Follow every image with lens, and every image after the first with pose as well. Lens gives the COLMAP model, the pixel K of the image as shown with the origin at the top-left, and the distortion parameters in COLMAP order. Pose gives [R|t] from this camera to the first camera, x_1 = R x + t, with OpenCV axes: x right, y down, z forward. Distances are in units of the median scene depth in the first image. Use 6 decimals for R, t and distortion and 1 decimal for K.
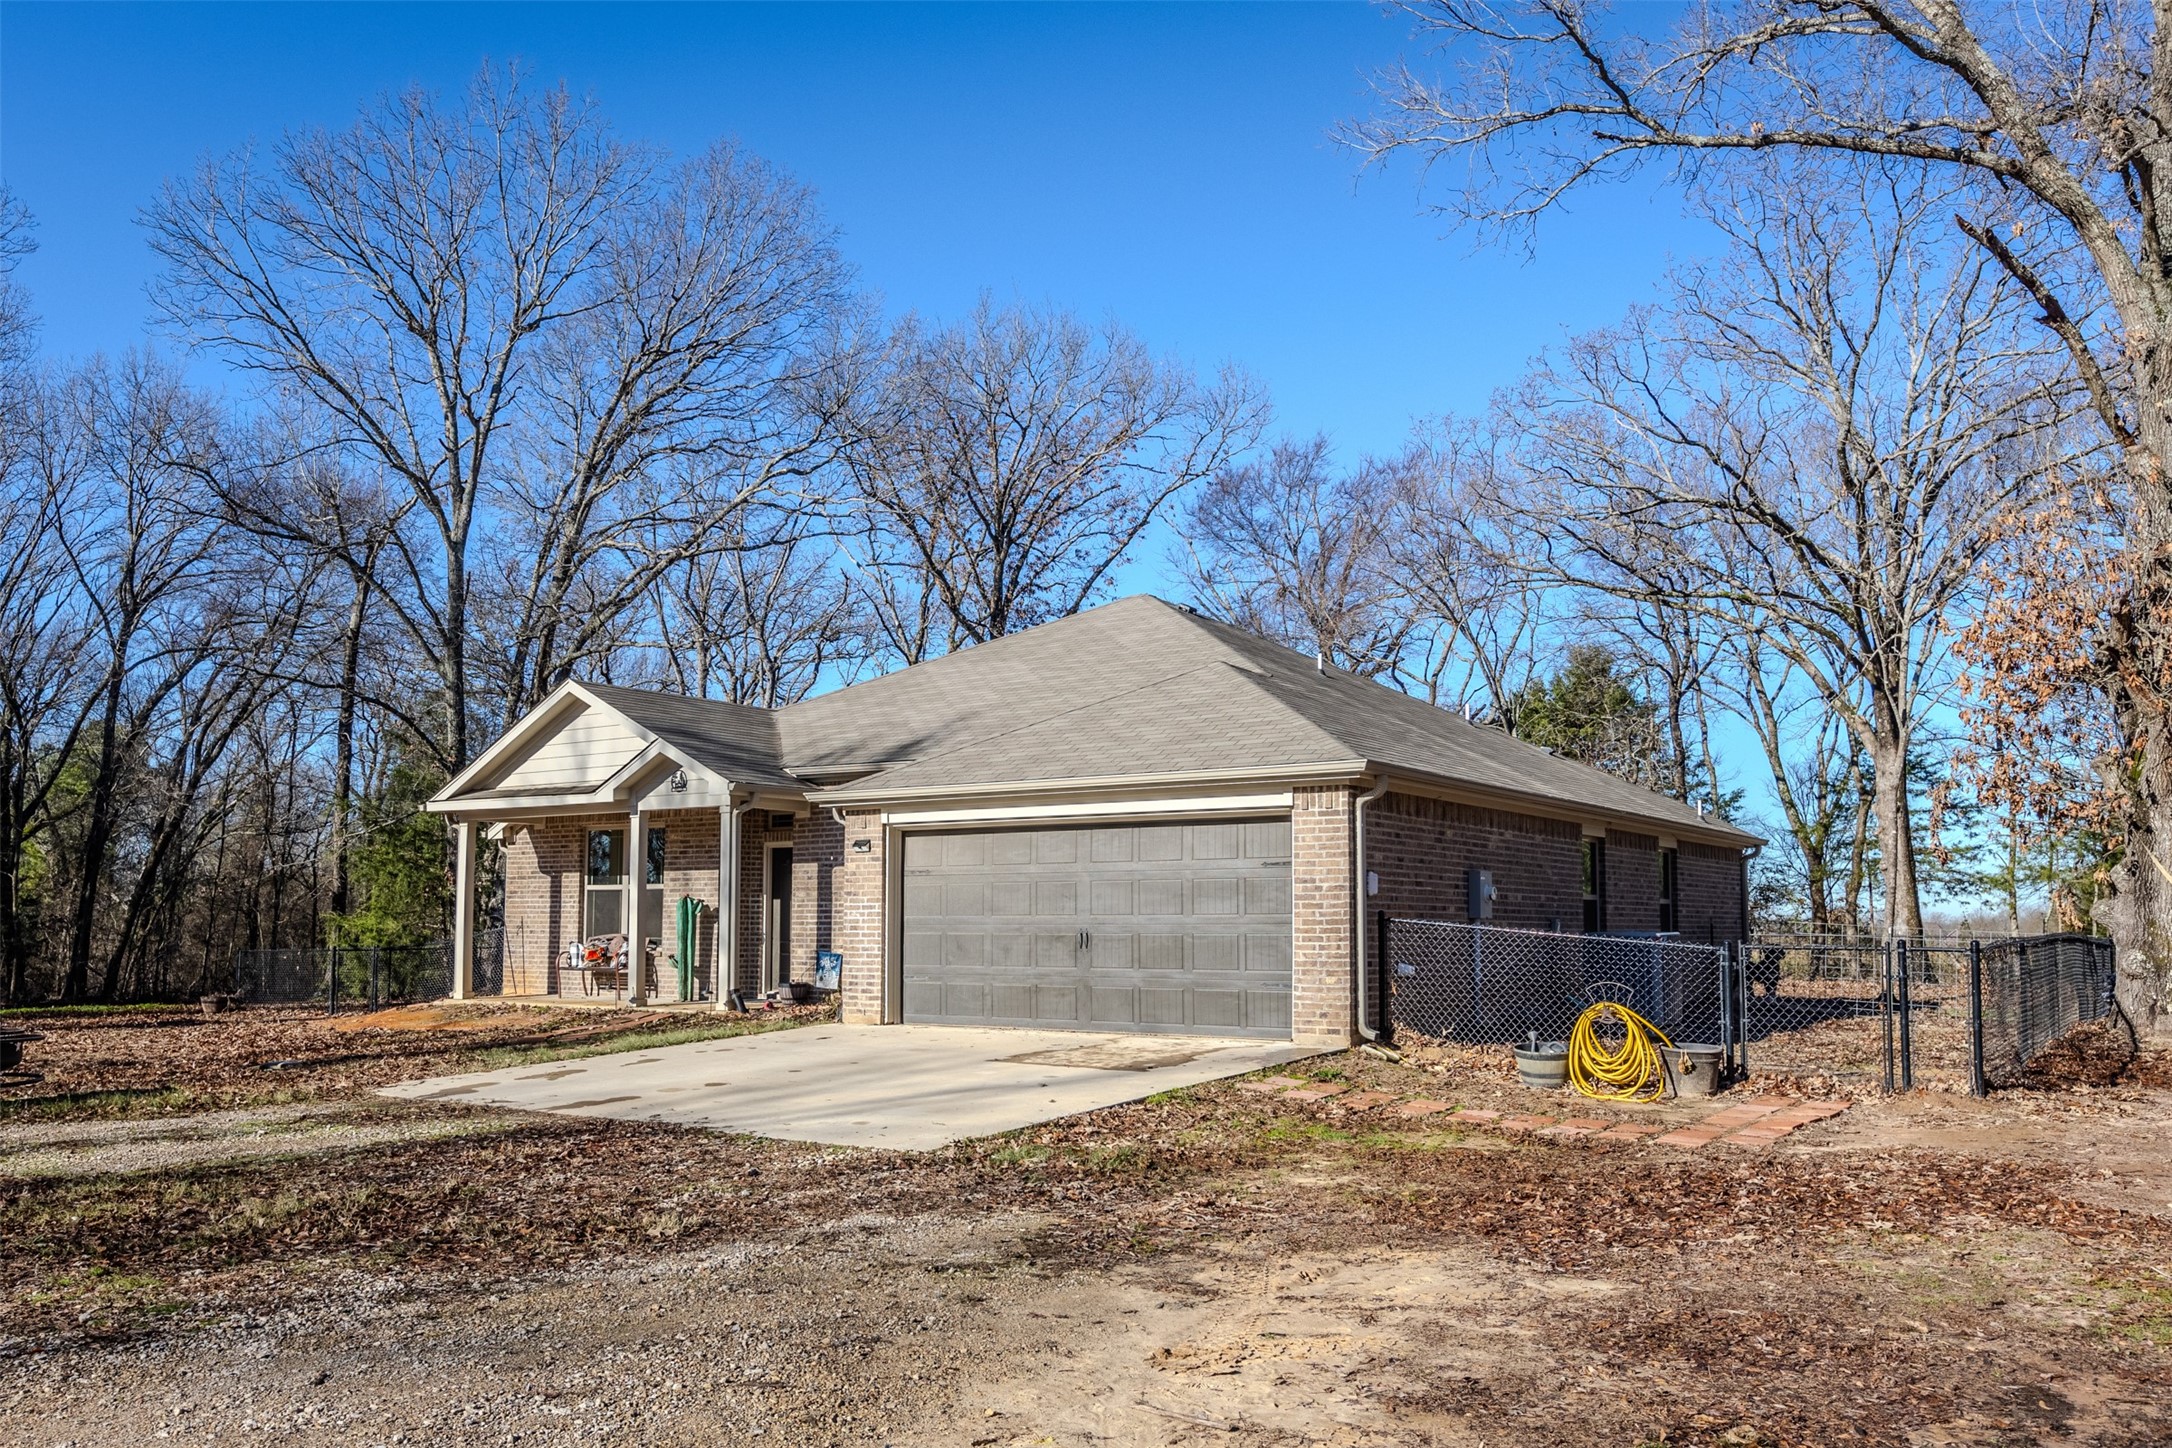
lens RADIAL K [[1628.1, 0, 1086.0], [0, 1628.1, 724.0], [0, 0, 1]] dist [0.008633, 0.000053]
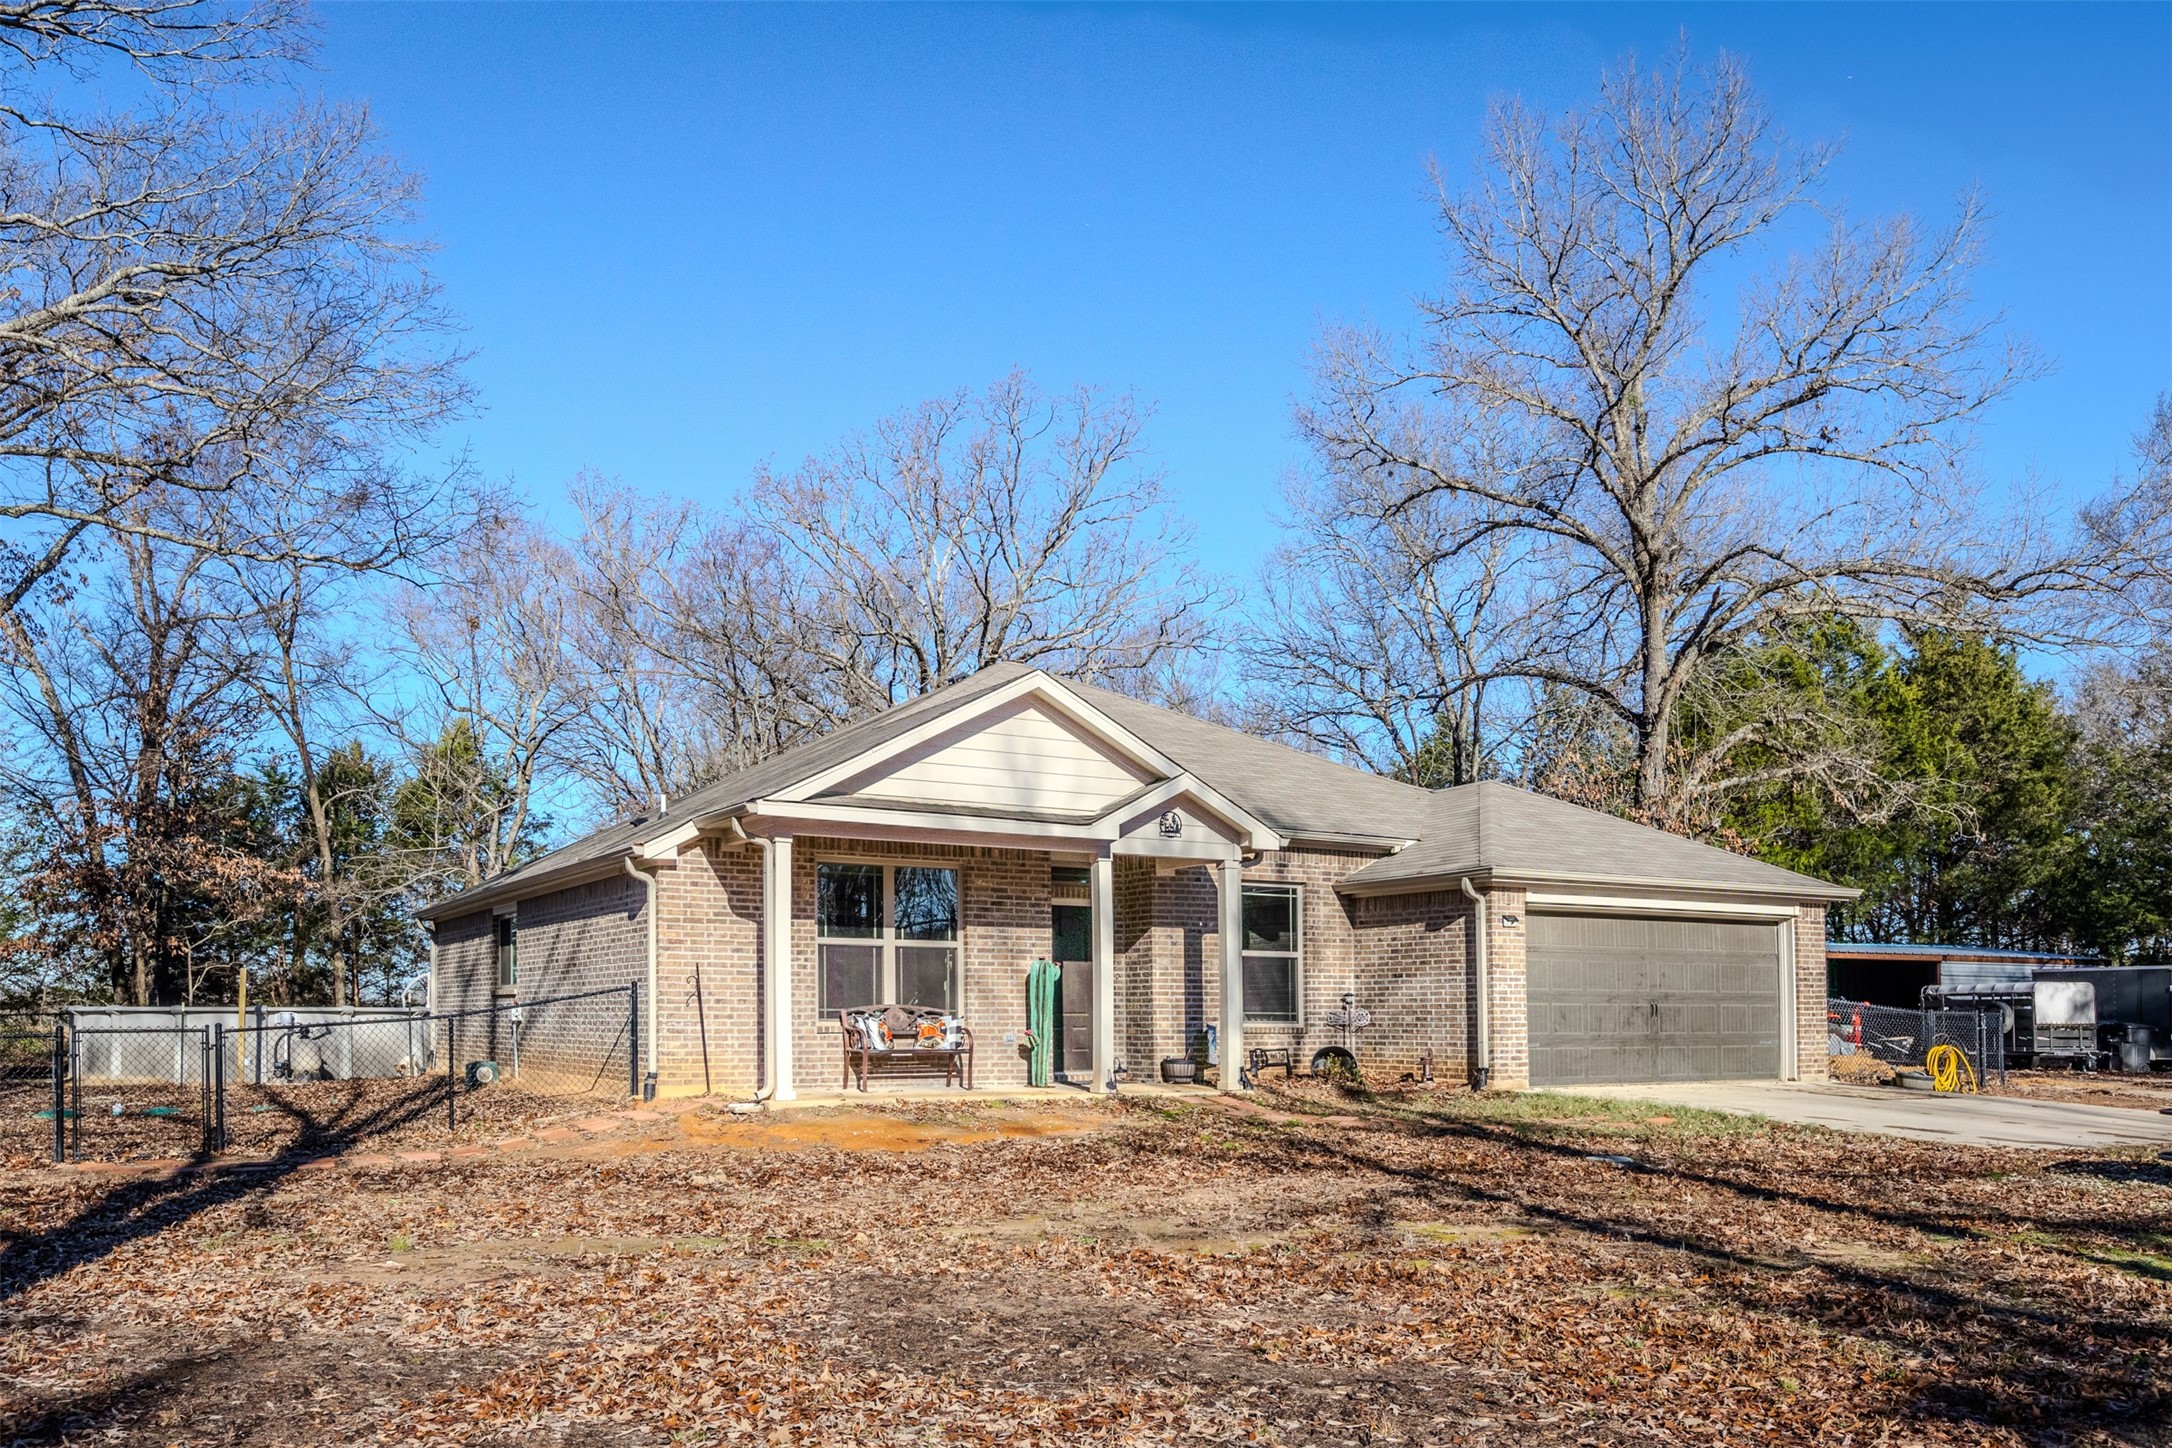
lens RADIAL K [[1583.5, 0, 1044.6], [0, 1583.5, 901.2], [0, 0, 1]] dist [0.000742, -0.000987]
pose [[0.459518, 0.062937, 0.885936, -1.167951], [-0.111443, 0.993689, -0.012788, 0.107259], [-0.881149, -0.092855, 0.463631, 0.781644]]
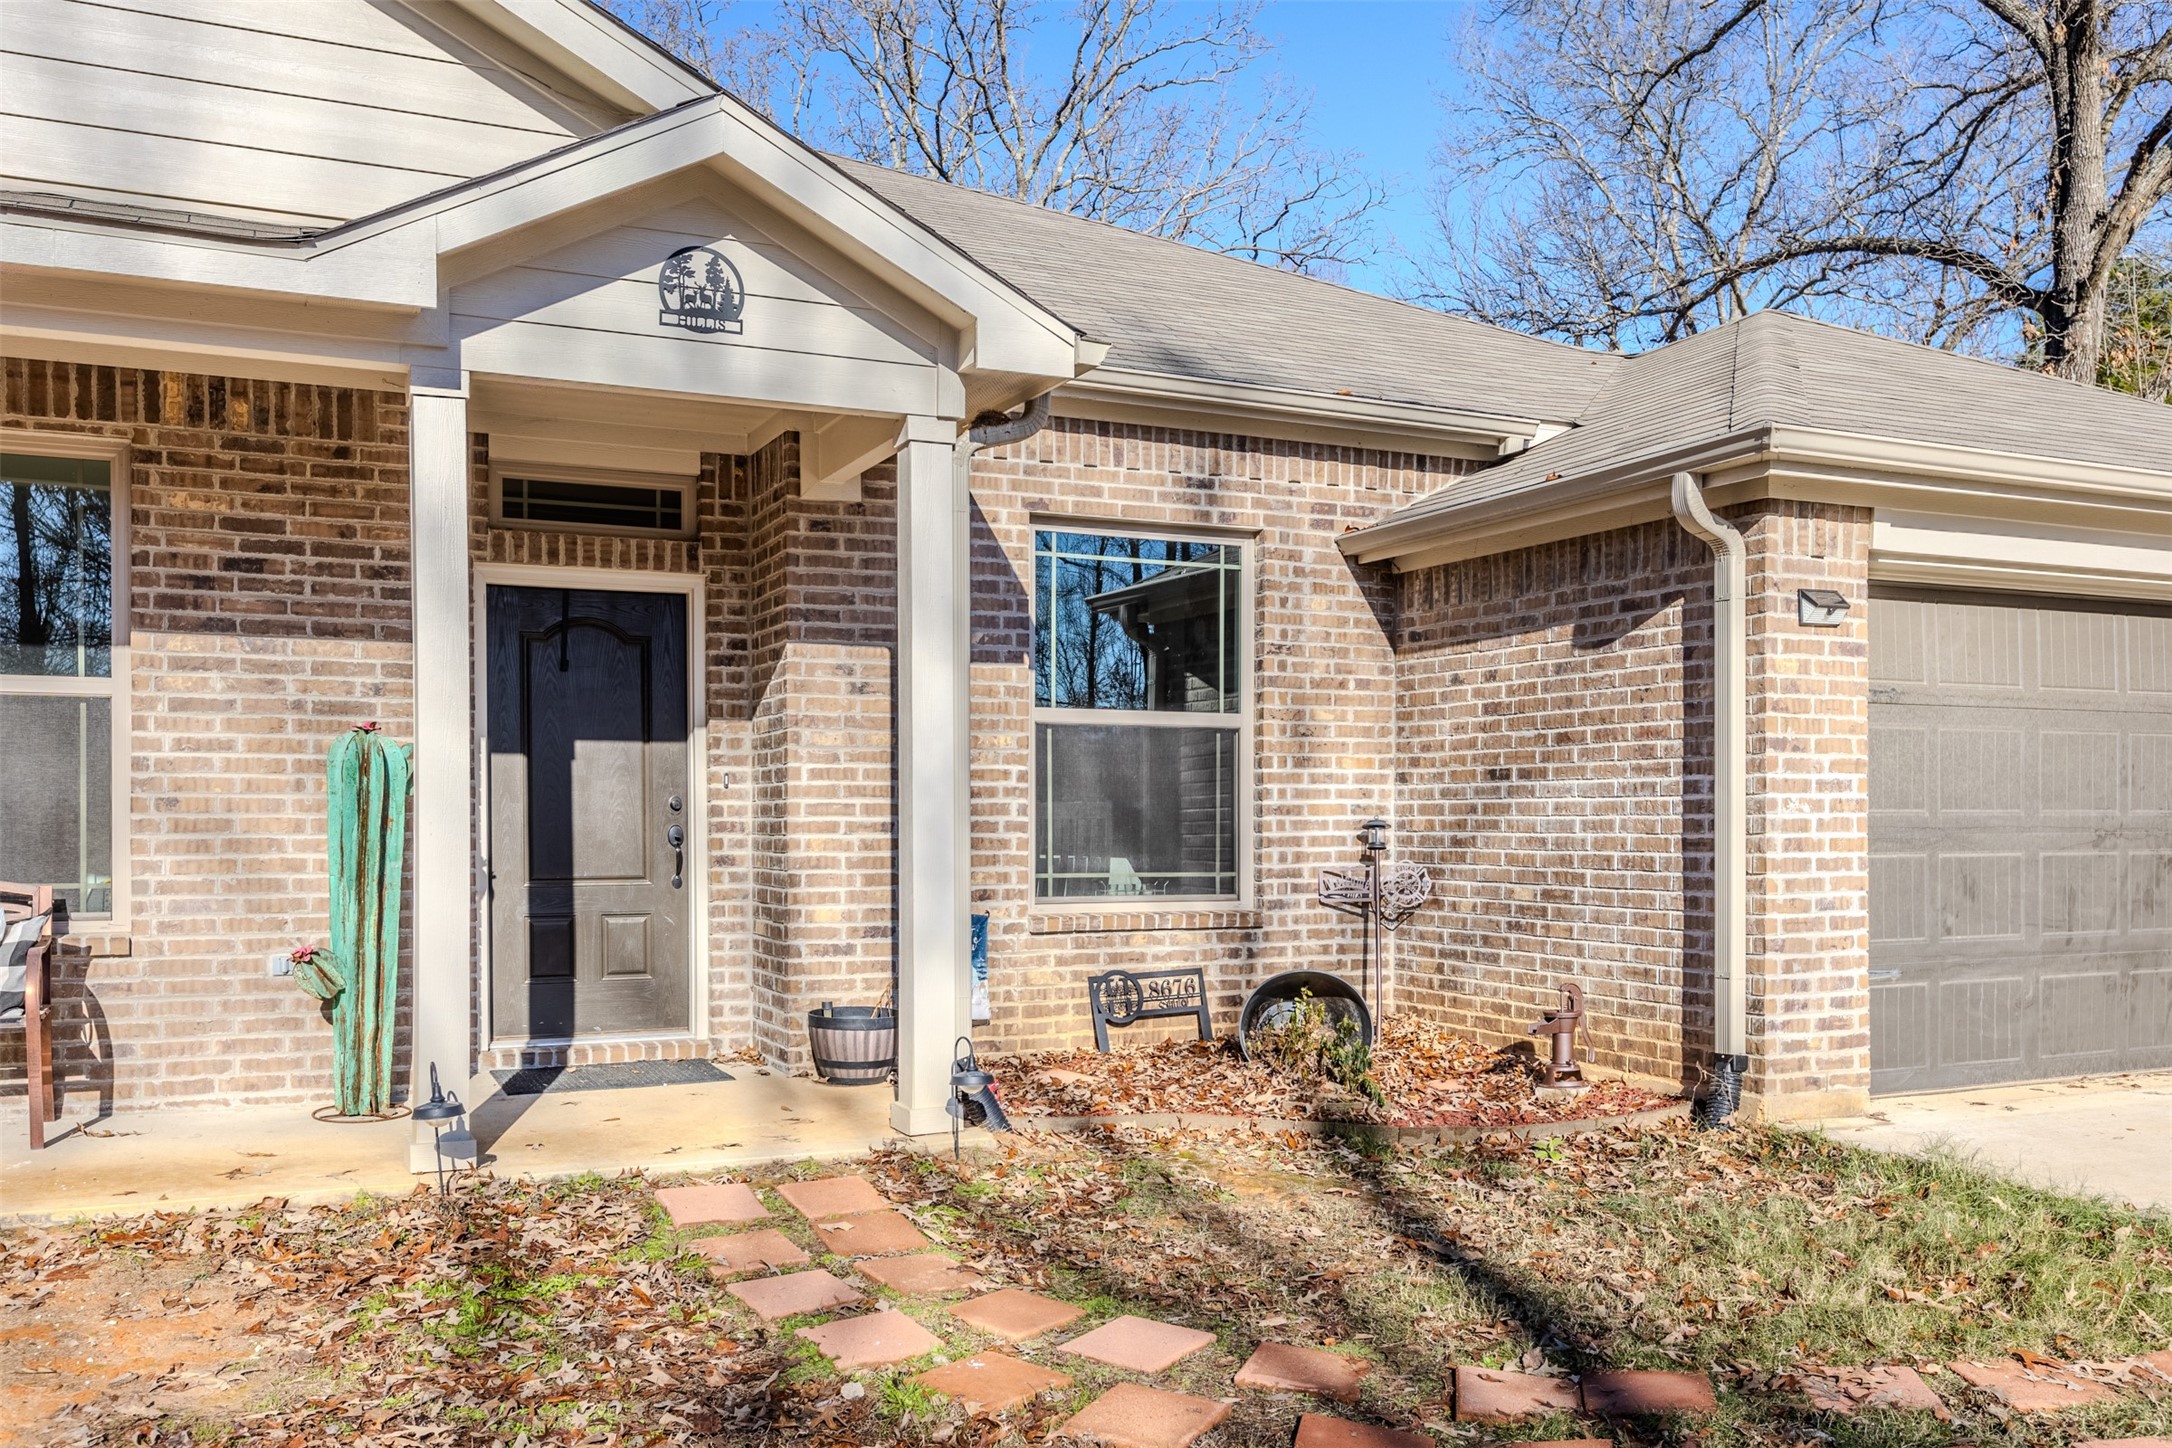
lens RADIAL K [[1802.6, 0, 1090.0], [0, 1802.6, 823.1], [0, 0, 1]] dist [-0.001037, 0.007581]
pose [[0.528331, -0.004851, 0.849025, -0.536705], [-0.104309, 0.992038, 0.070577, 0.107860], [-0.842607, -0.125849, 0.523618, 0.913230]]
